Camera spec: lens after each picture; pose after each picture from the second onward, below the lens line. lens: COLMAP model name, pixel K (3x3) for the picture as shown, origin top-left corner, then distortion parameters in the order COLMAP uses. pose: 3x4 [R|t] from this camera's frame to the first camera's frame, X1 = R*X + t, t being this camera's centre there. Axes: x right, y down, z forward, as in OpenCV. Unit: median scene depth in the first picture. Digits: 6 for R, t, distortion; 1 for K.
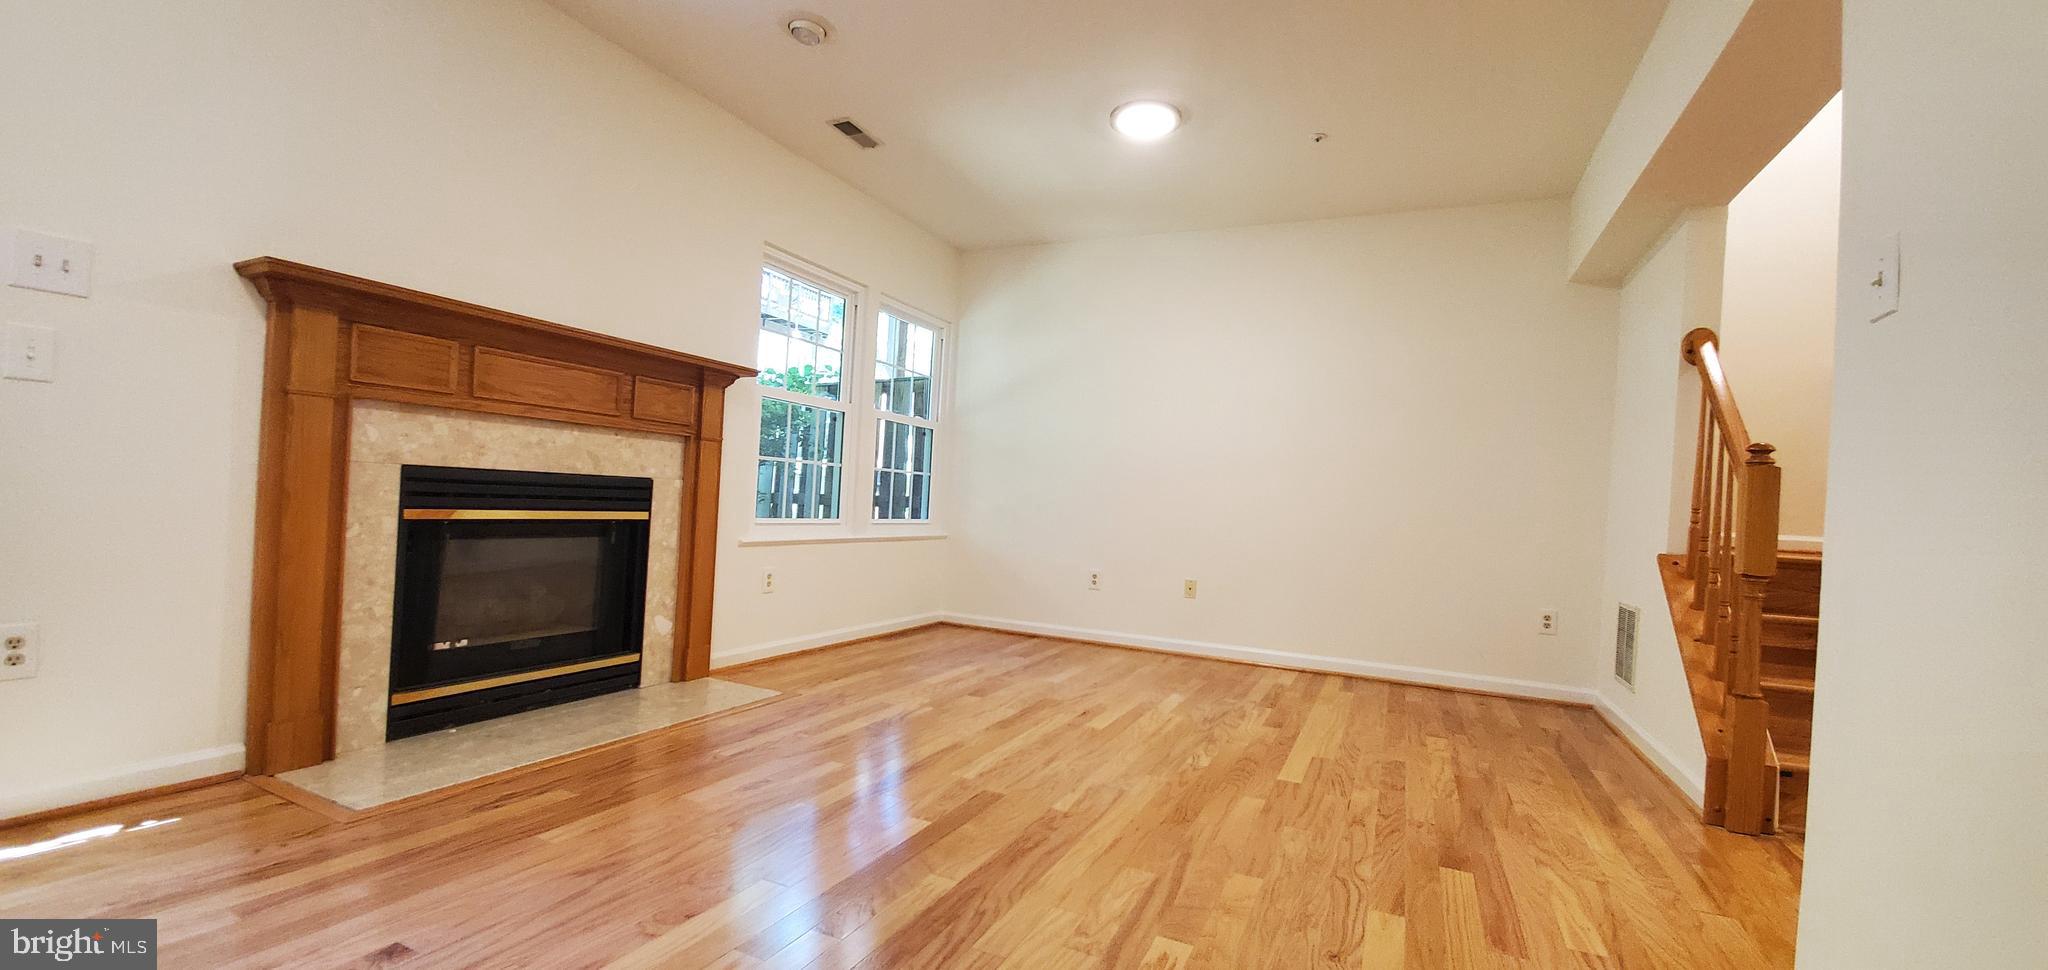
lens RADIAL K [[807.6, 0, 1039.3], [0, 807.6, 493.2], [0, 0, 1]] dist [-0.005708, -0.002818]
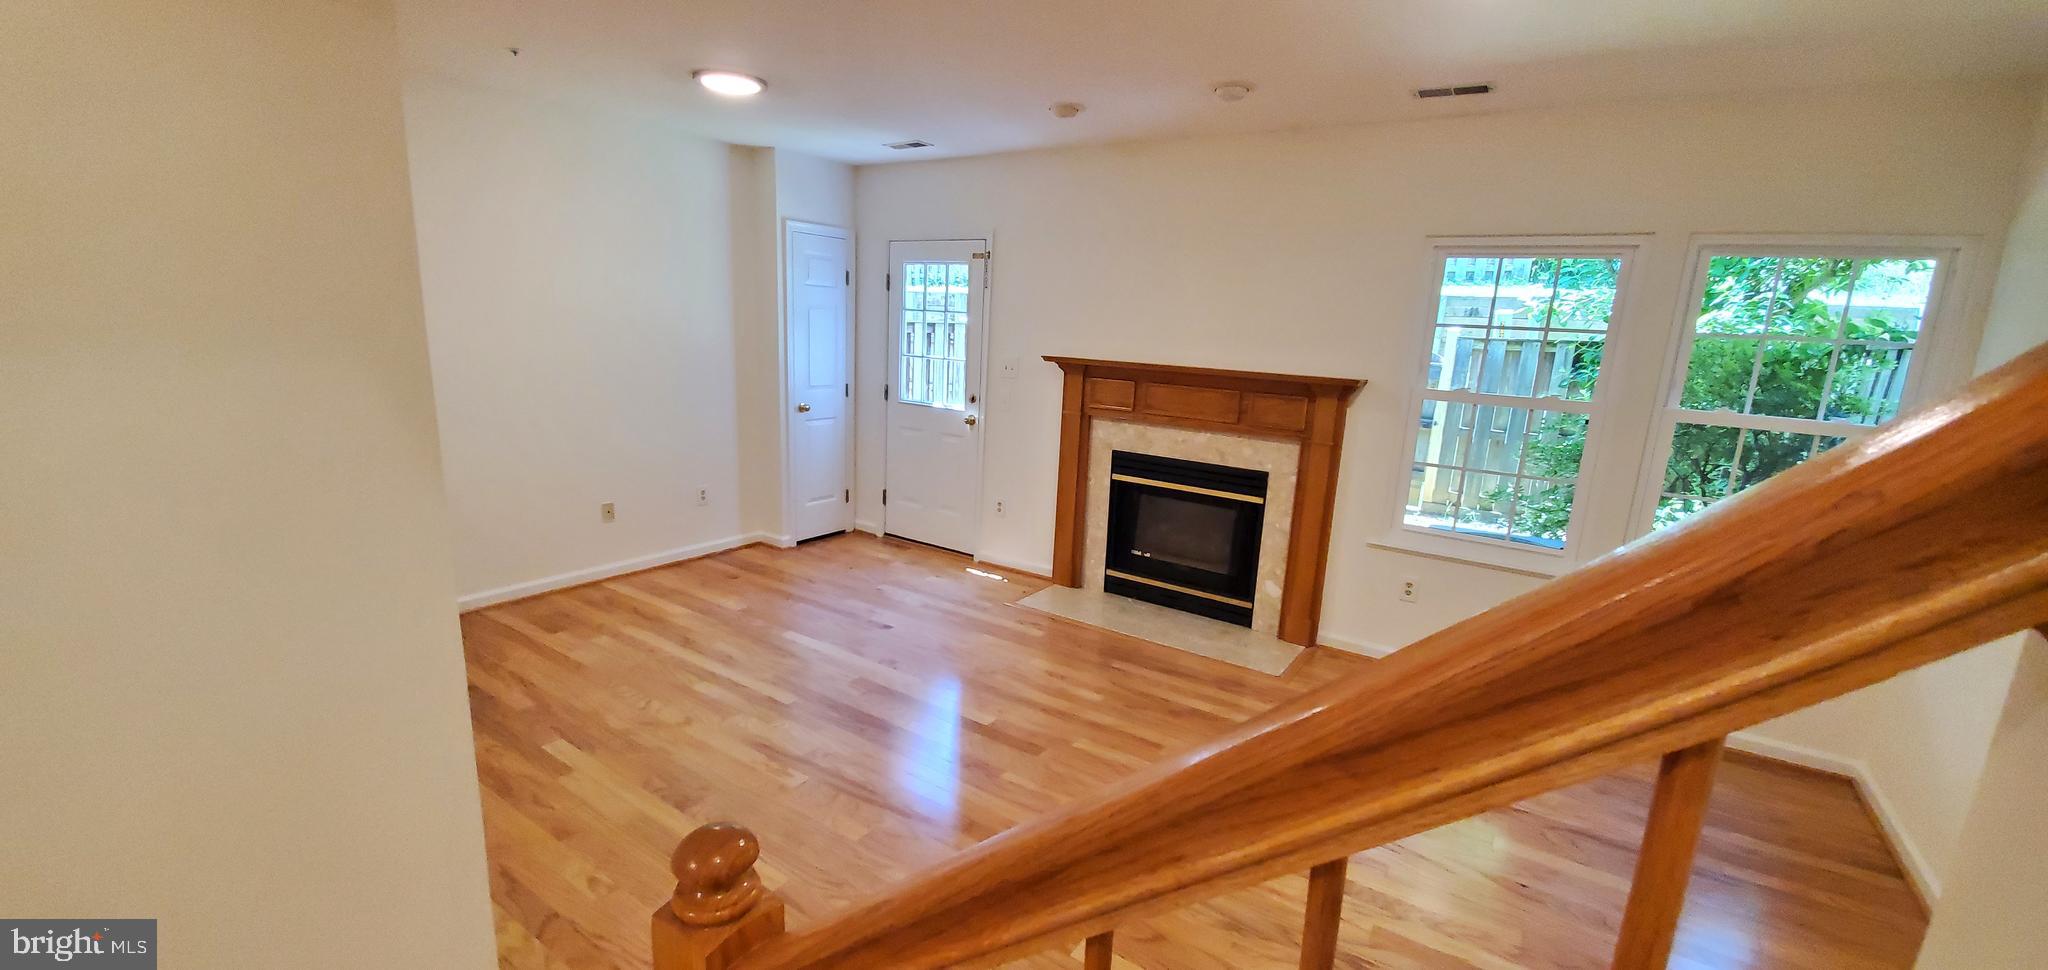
lens RADIAL K [[807.6, 0, 1040.6], [0, 807.6, 498.8], [0, 0, 1]] dist [-0.005708, -0.002818]
pose [[-0.147742, 0.151235, -0.977395, 0.872817], [-0.050619, 0.985788, 0.160185, -0.174114], [0.987730, 0.073141, -0.137987, 0.888017]]
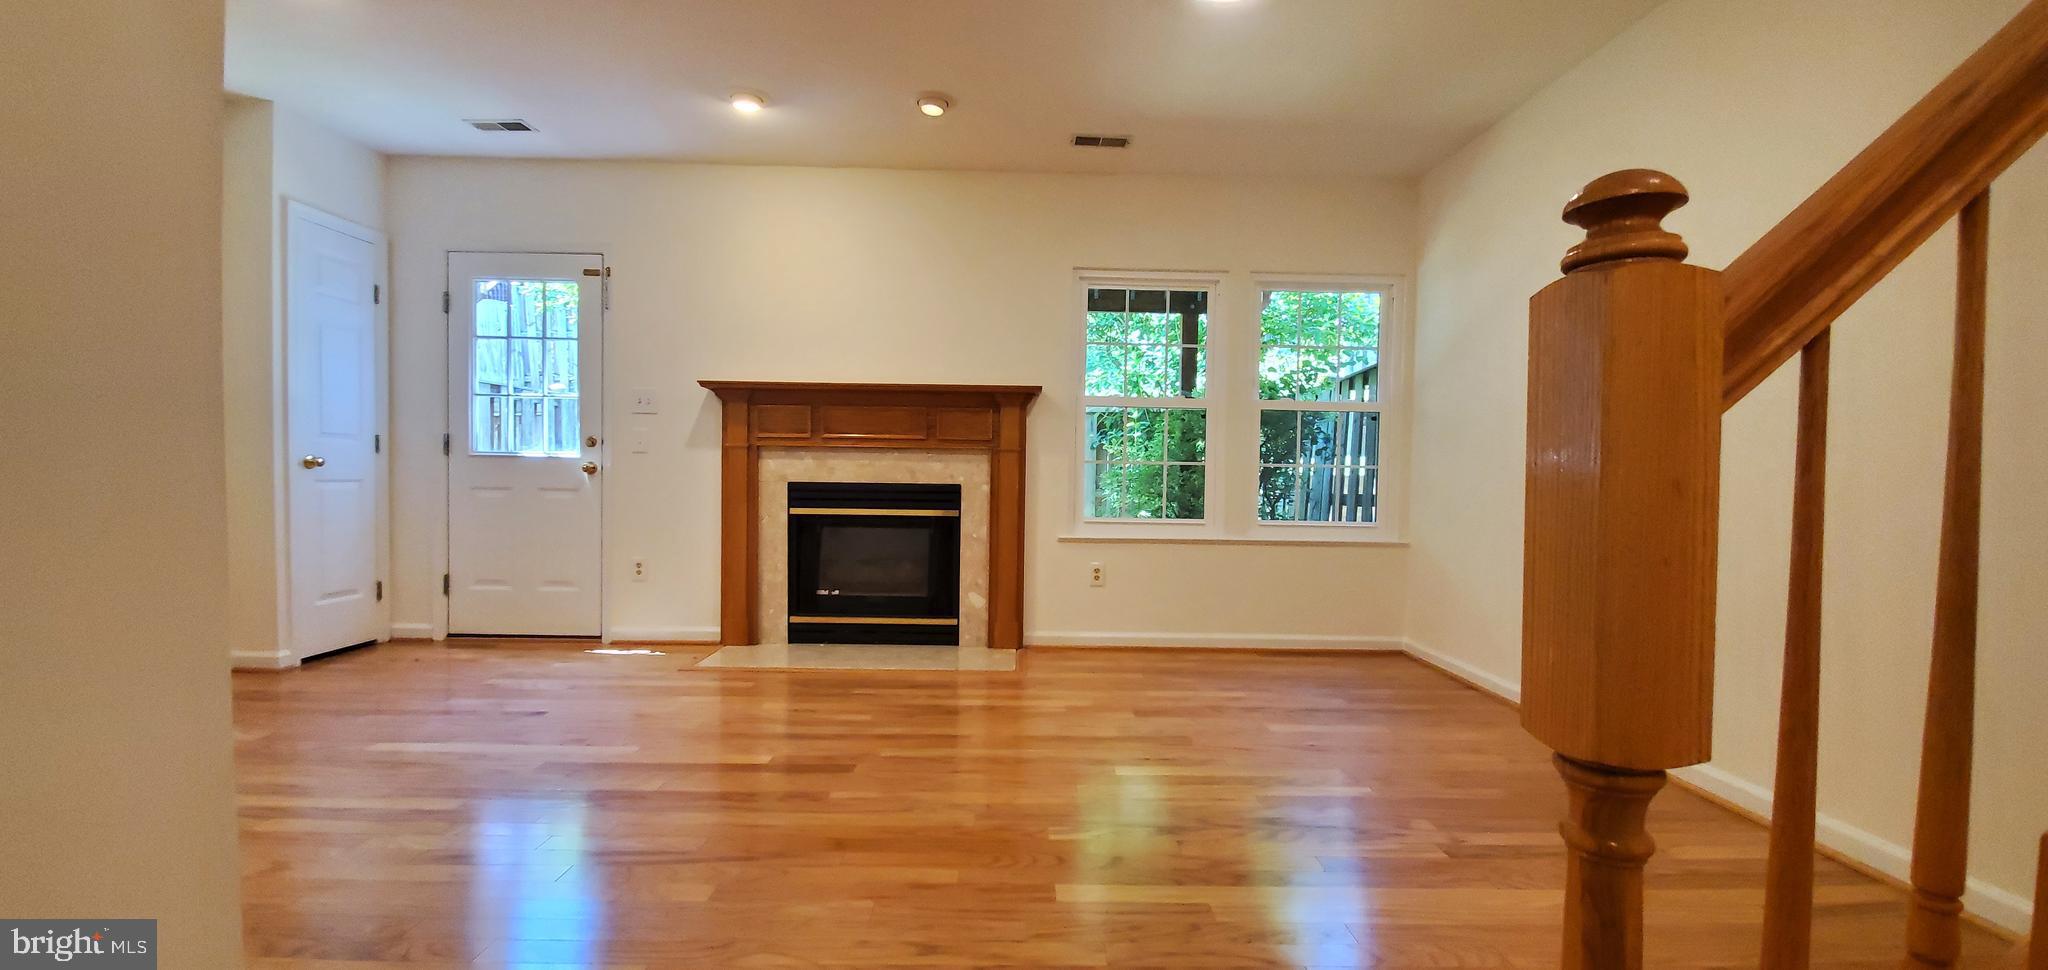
lens RADIAL K [[807.6, 0, 1040.2], [0, 807.6, 497.9], [0, 0, 1]] dist [-0.005708, -0.002818]
pose [[0.438801, -0.015889, -0.898444, 0.796525], [0.014660, 0.999837, -0.010523, 0.019369], [0.898465, -0.008554, 0.438963, 0.586672]]
